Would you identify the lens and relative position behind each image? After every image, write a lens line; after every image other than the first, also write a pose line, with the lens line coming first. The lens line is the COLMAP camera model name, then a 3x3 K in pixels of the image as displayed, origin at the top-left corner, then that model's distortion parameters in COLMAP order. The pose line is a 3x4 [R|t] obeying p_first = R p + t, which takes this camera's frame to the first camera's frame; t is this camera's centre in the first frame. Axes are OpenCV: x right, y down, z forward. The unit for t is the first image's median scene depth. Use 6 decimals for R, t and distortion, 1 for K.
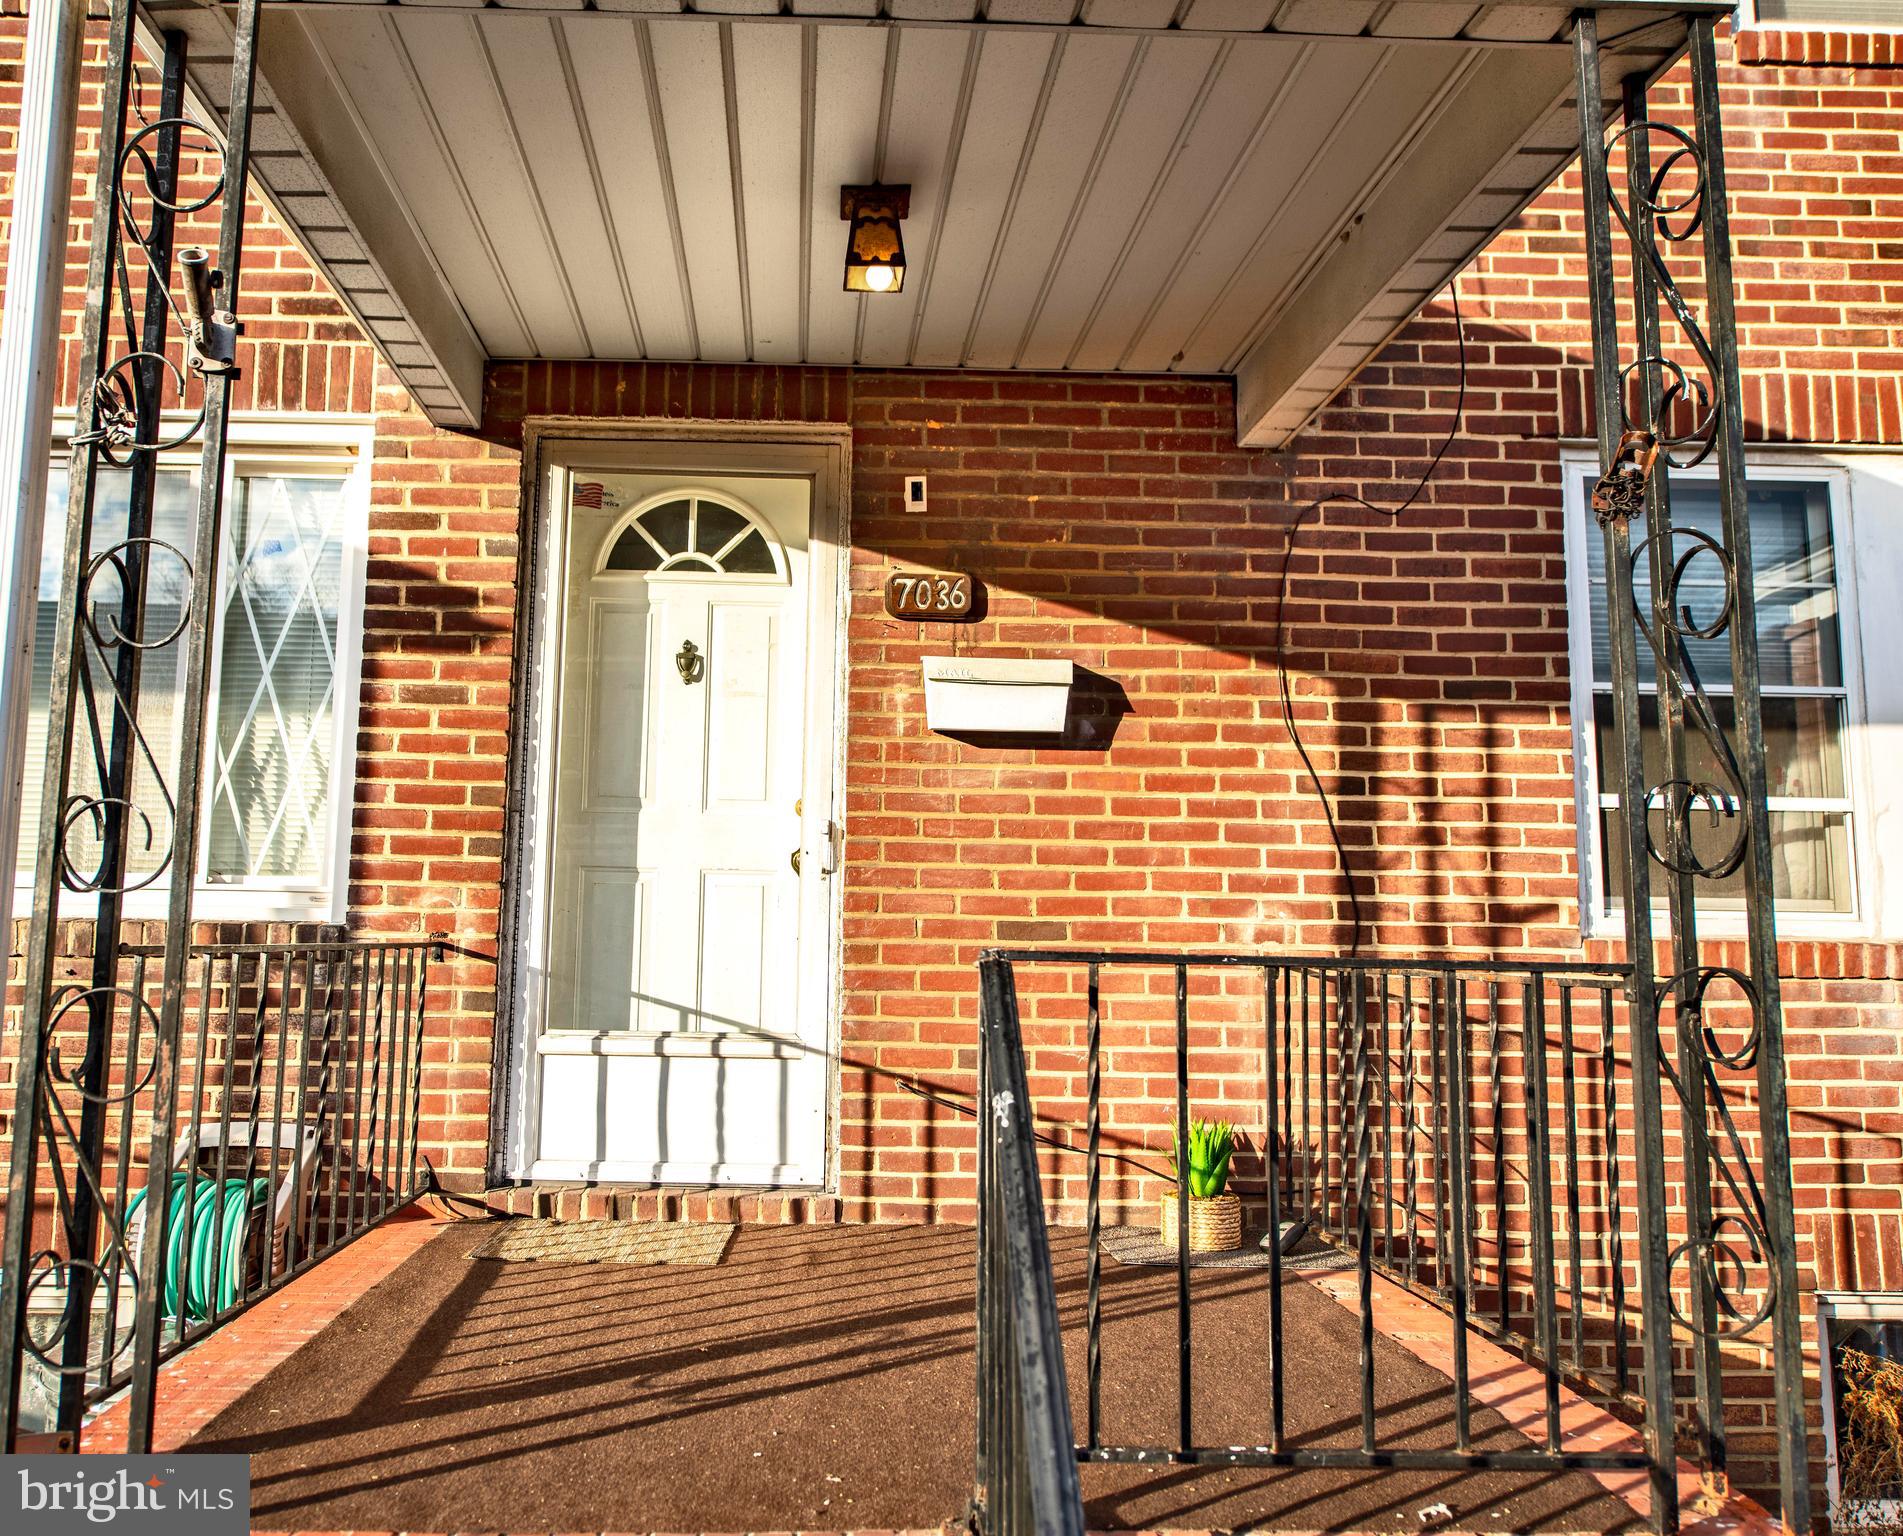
lens RADIAL K [[1936.9, 0, 951.5], [0, 1936.9, 768.0], [0, 0, 1]] dist [-0.004085, 0.009753]
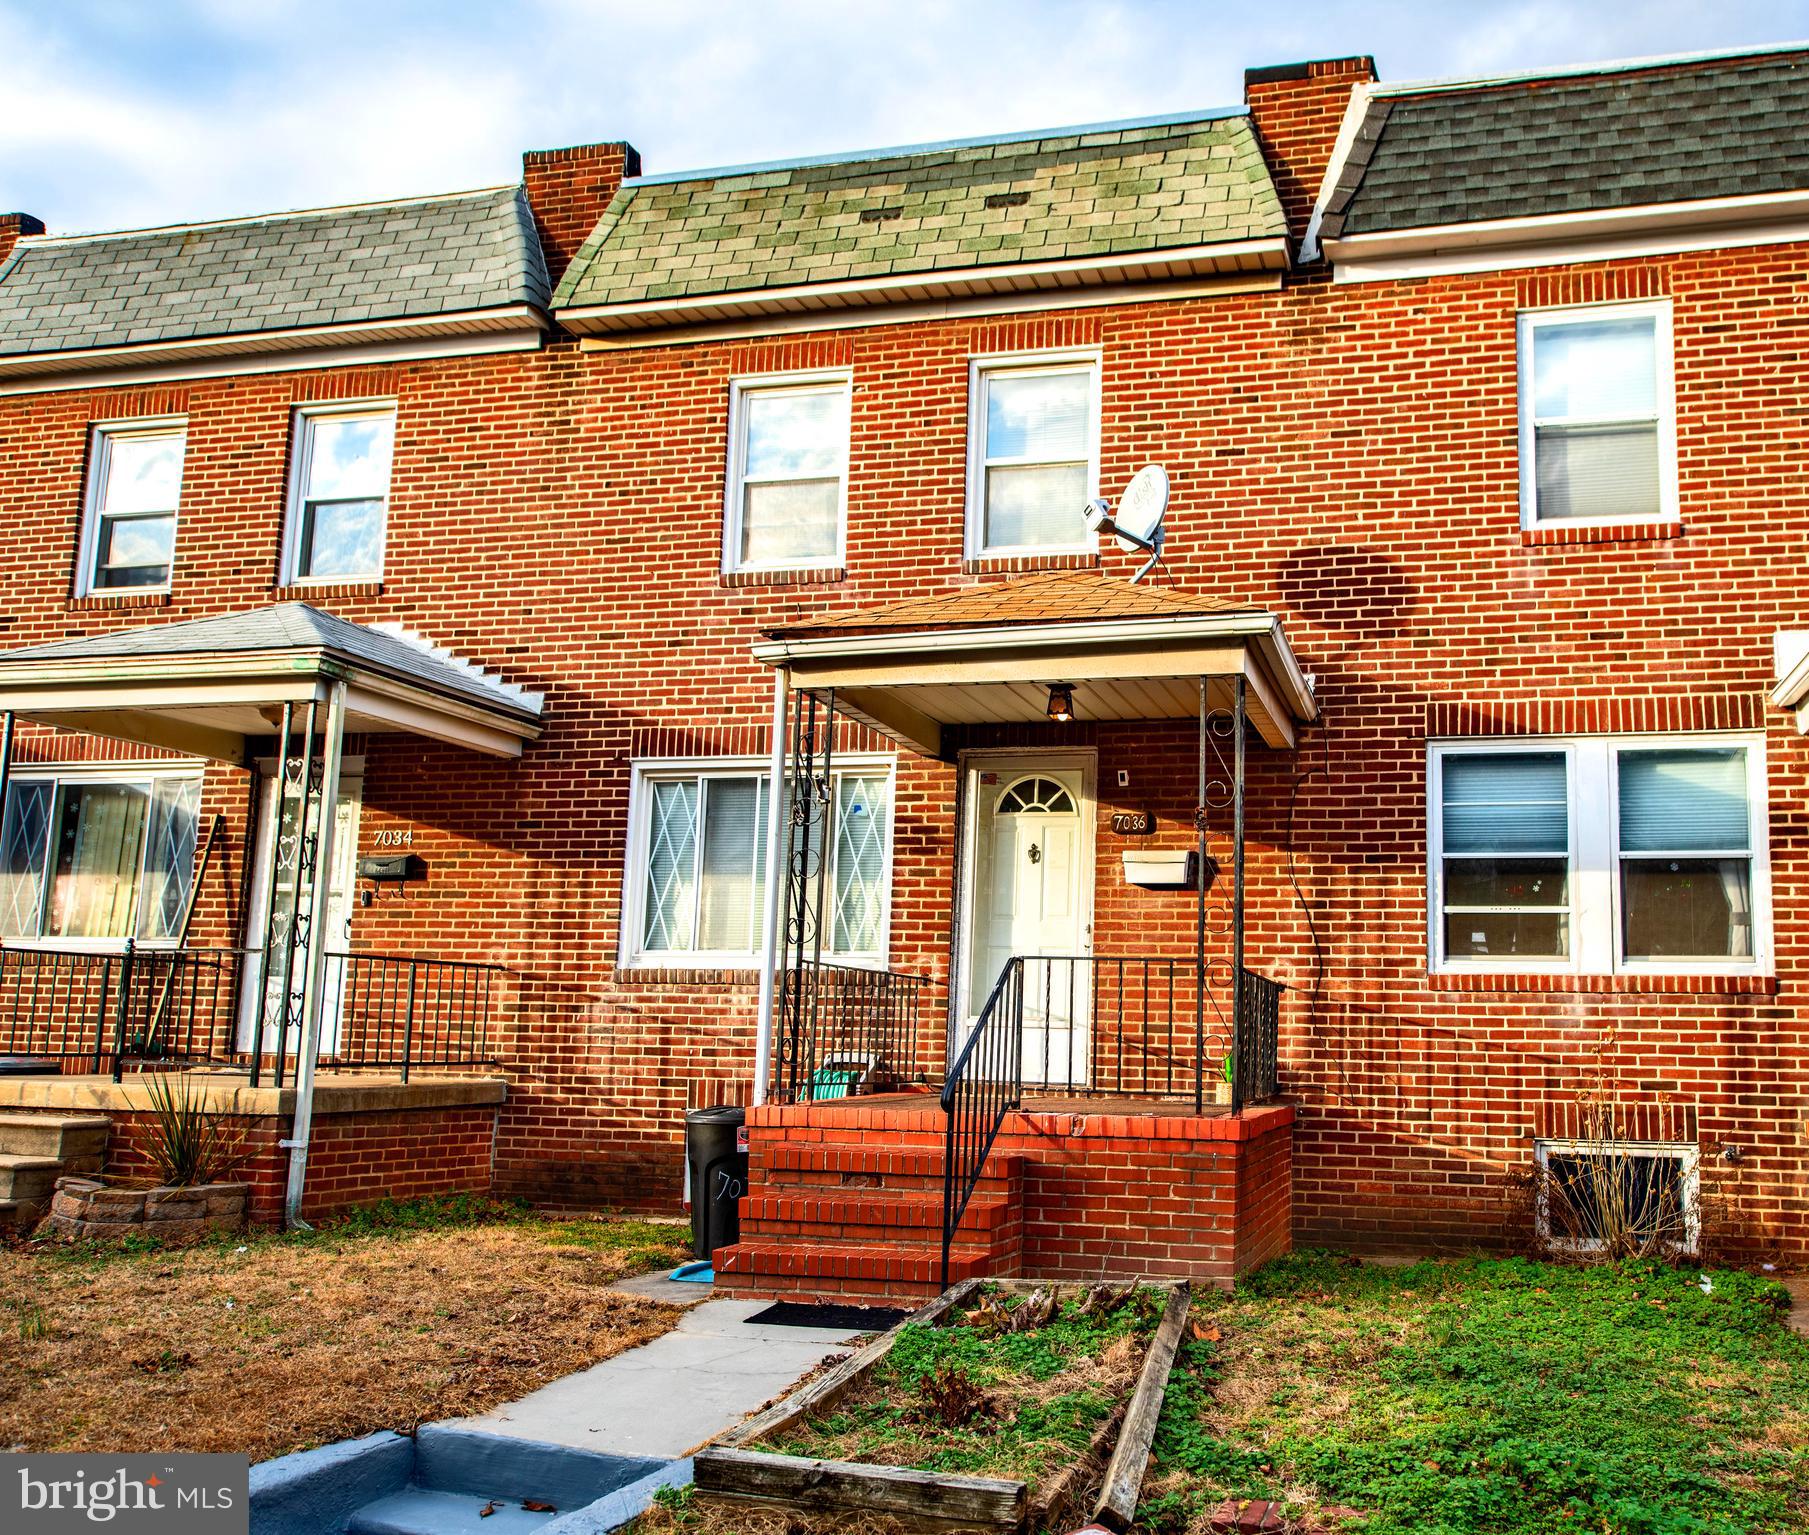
lens RADIAL K [[1965.7, 0, 904.5], [0, 1965.7, 767.5], [0, 0, 1]] dist [0.002443, -0.000366]
pose [[0.940341, -0.041271, -0.337721, 0.511406], [0.021683, 0.997867, -0.061568, -0.018399], [0.339541, 0.050572, 0.939231, -1.223270]]
